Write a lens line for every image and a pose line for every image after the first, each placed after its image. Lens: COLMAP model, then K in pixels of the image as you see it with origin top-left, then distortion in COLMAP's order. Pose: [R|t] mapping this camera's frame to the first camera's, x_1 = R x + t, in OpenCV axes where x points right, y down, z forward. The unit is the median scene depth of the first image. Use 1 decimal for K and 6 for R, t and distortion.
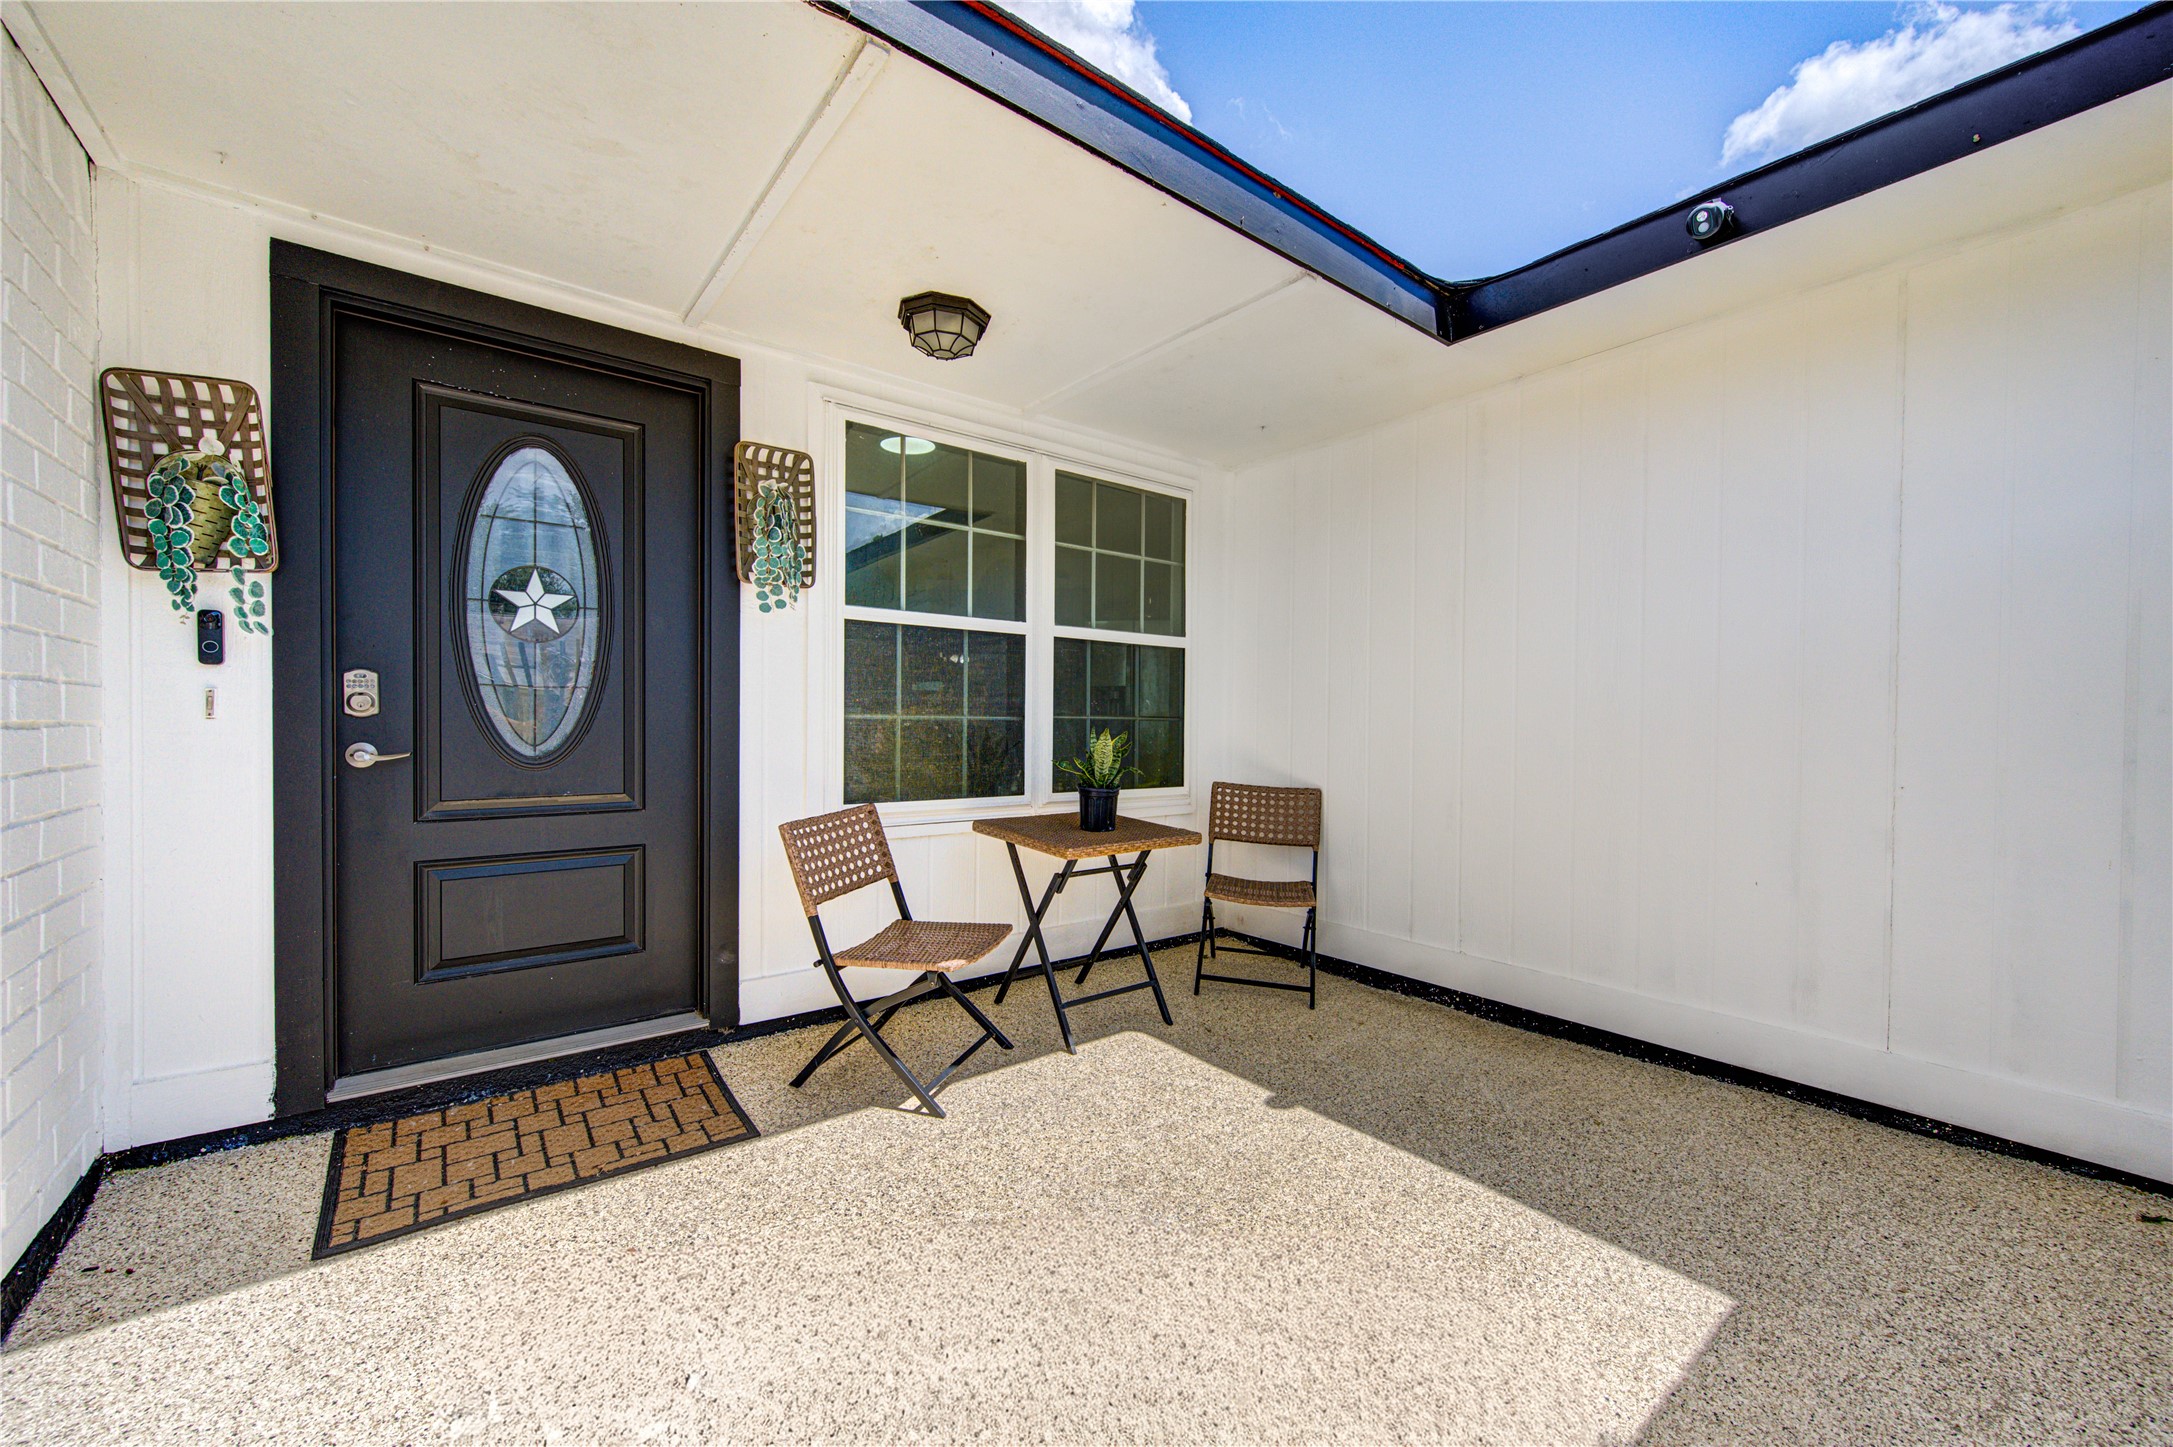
lens RADIAL K [[852.3, 0, 1093.3], [0, 852.3, 728.9], [0, 0, 1]] dist [0.001600, 0.000356]
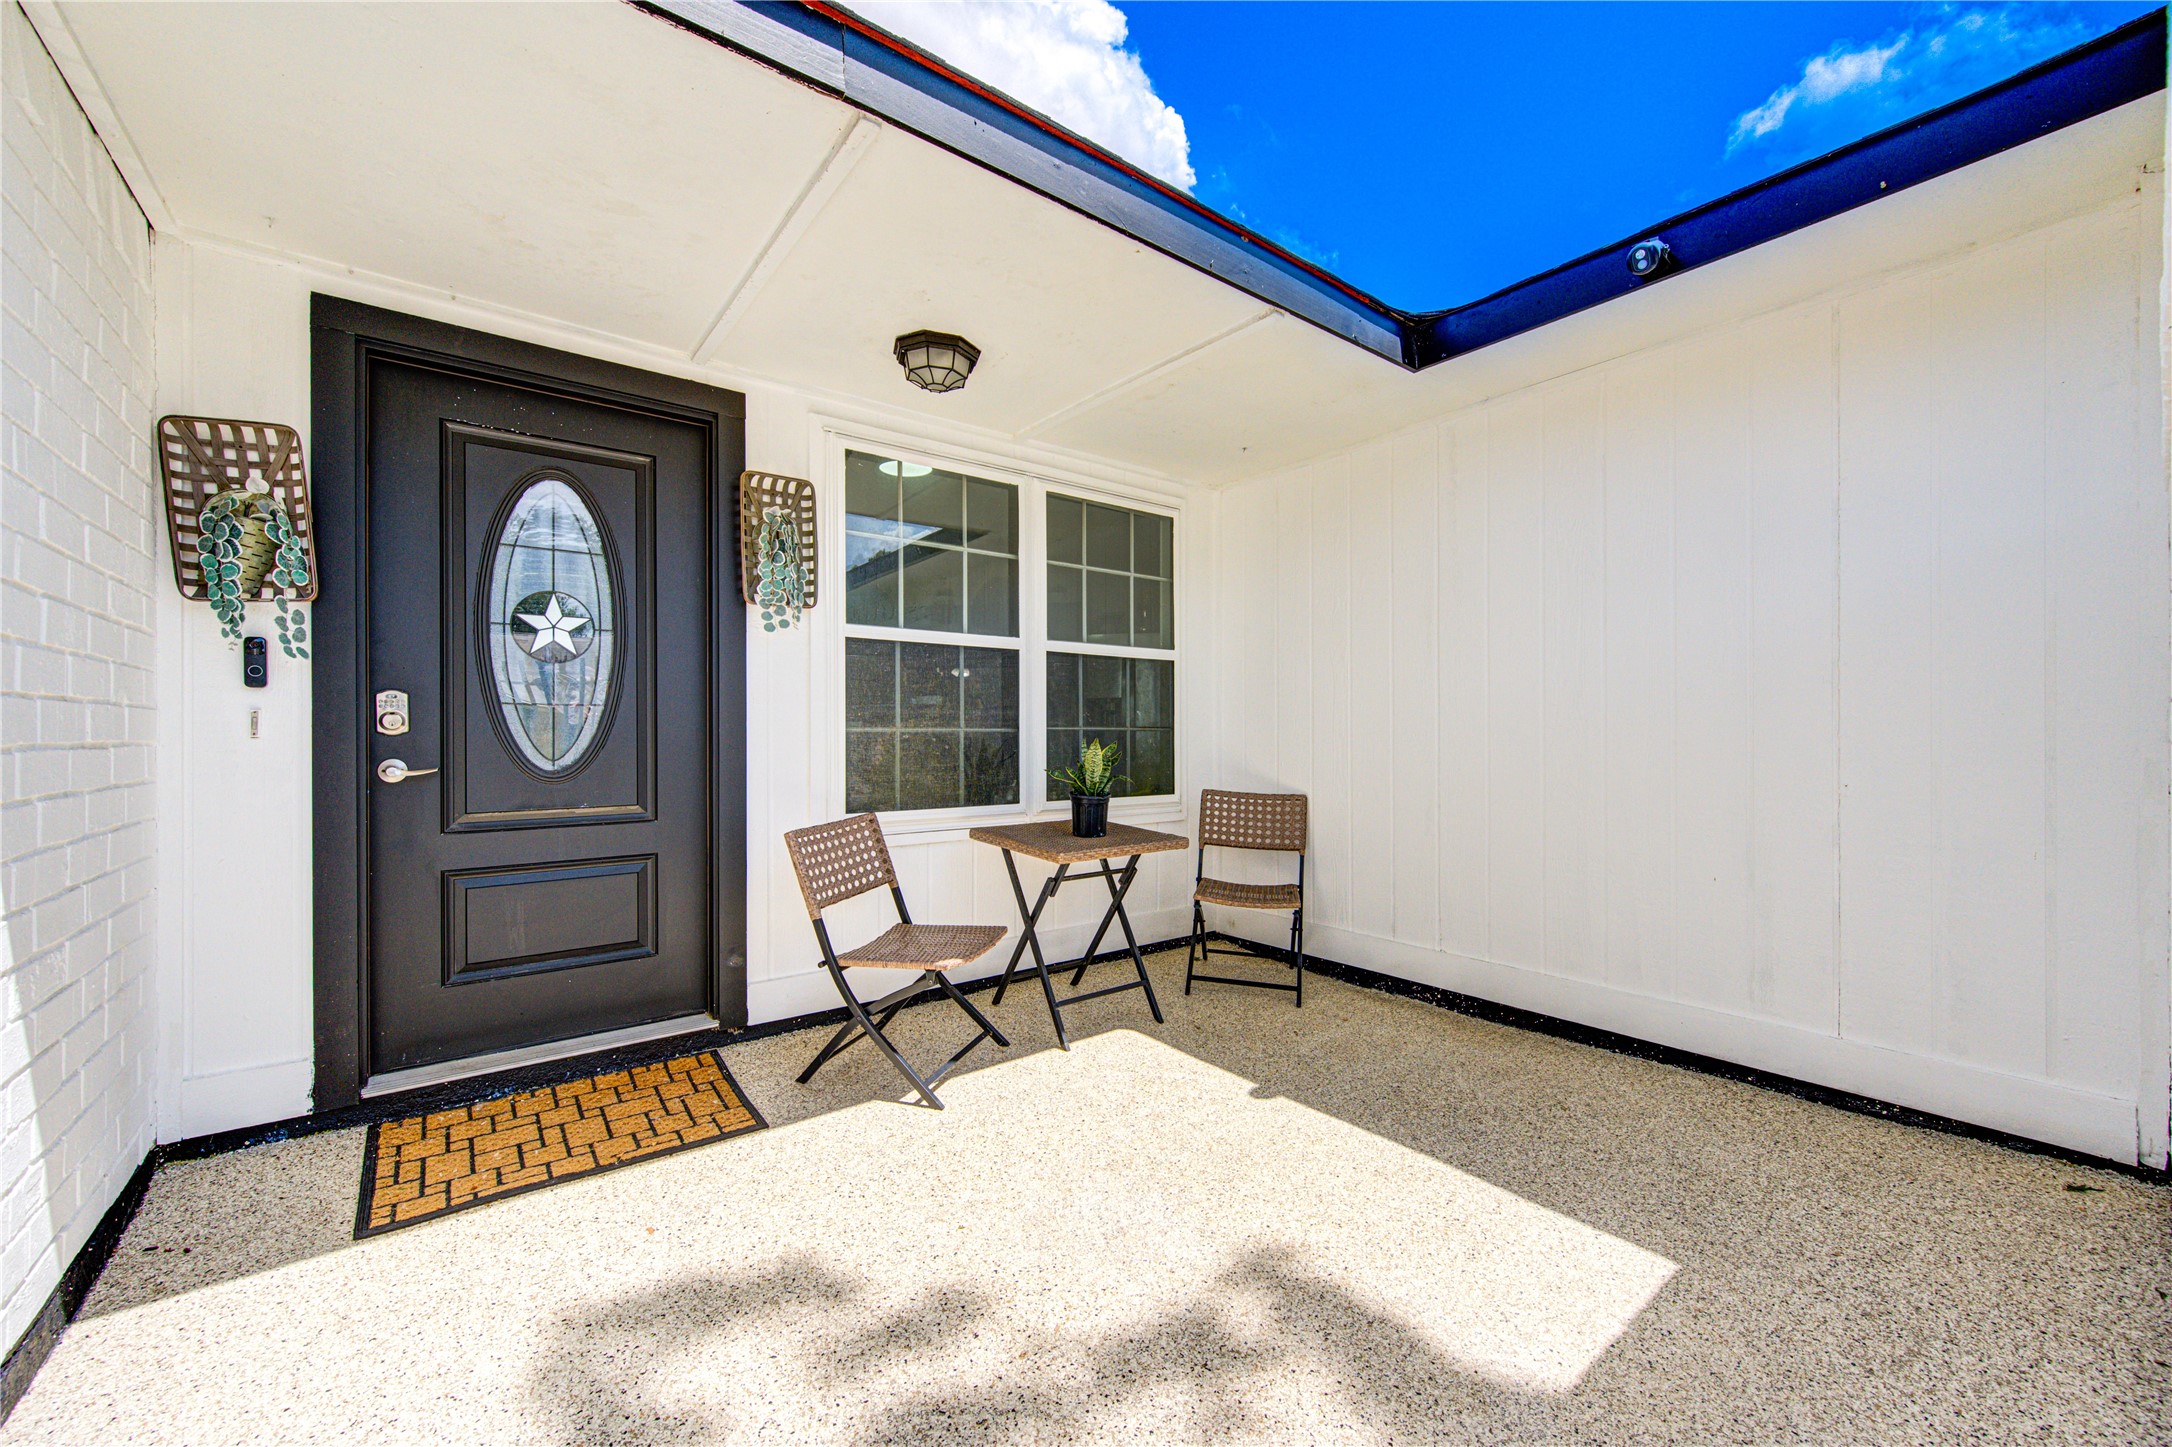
lens RADIAL K [[851.9, 0, 1092.8], [0, 851.9, 728.9], [0, 0, 1]] dist [0.001600, 0.000356]
pose [[0.999930, -0.011120, -0.003993, 0.020228], [0.011064, 0.999843, -0.013852, 0.002713], [0.004146, 0.013807, 0.999896, -0.059544]]
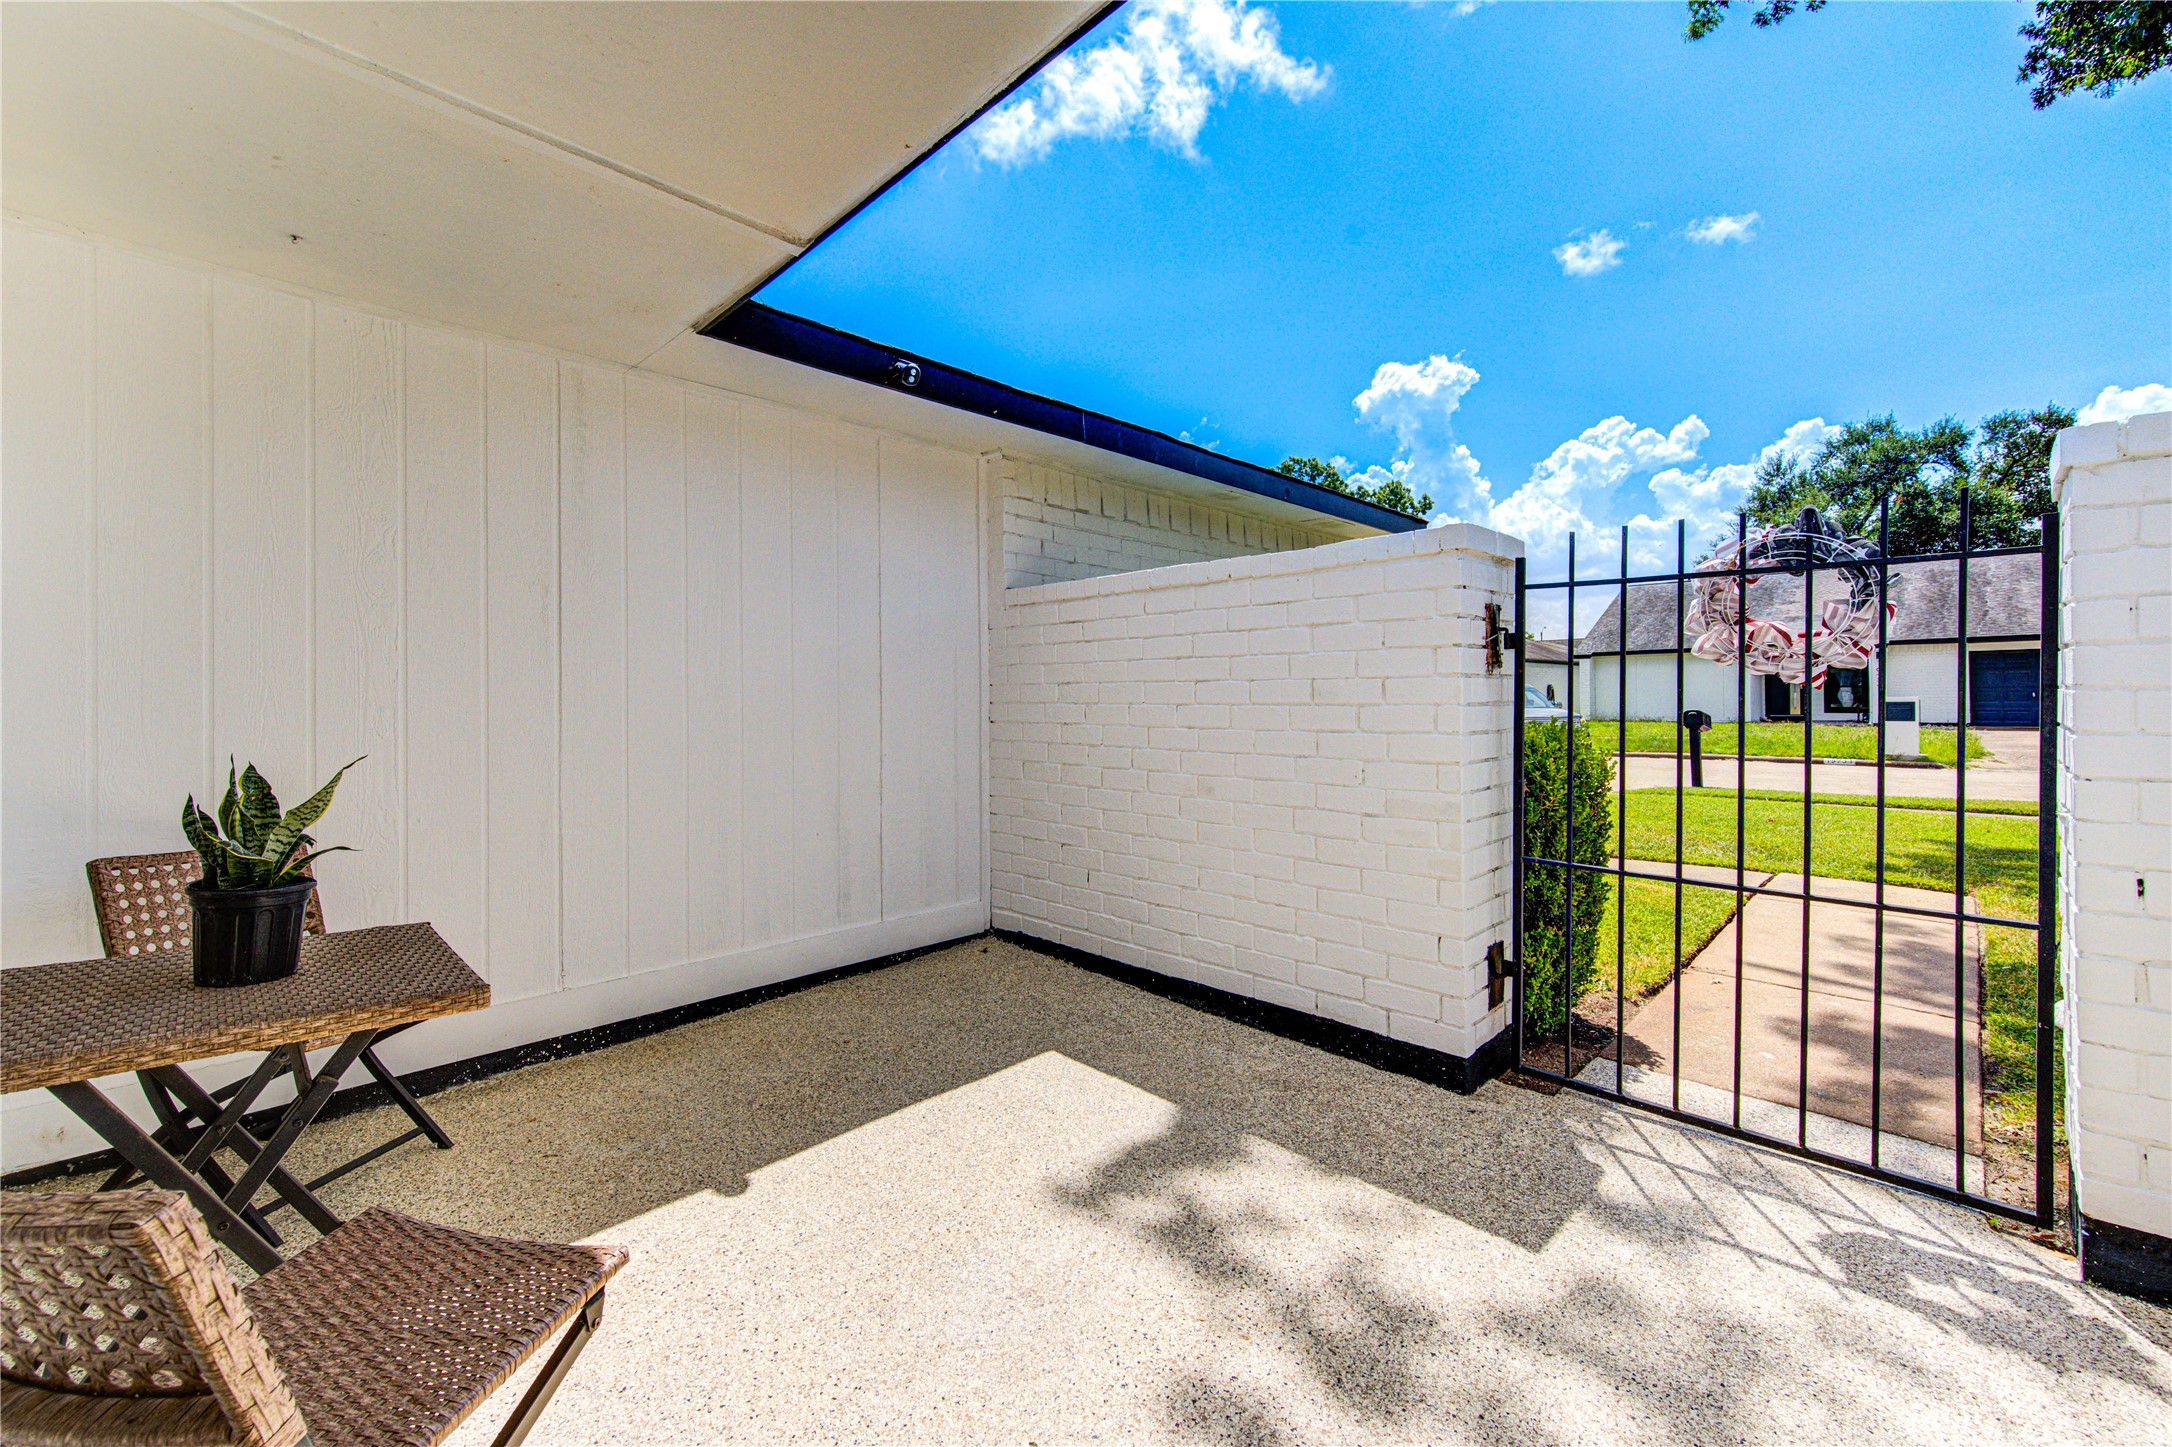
lens RADIAL K [[862.3, 0, 1086.7], [0, 862.3, 713.1], [0, 0, 1]] dist [-0.000350, 0.000020]
pose [[-0.140550, -0.015843, 0.989947, -0.707320], [0.017116, 0.999684, 0.018429, -0.035568], [-0.989926, 0.019534, -0.140235, 0.830769]]
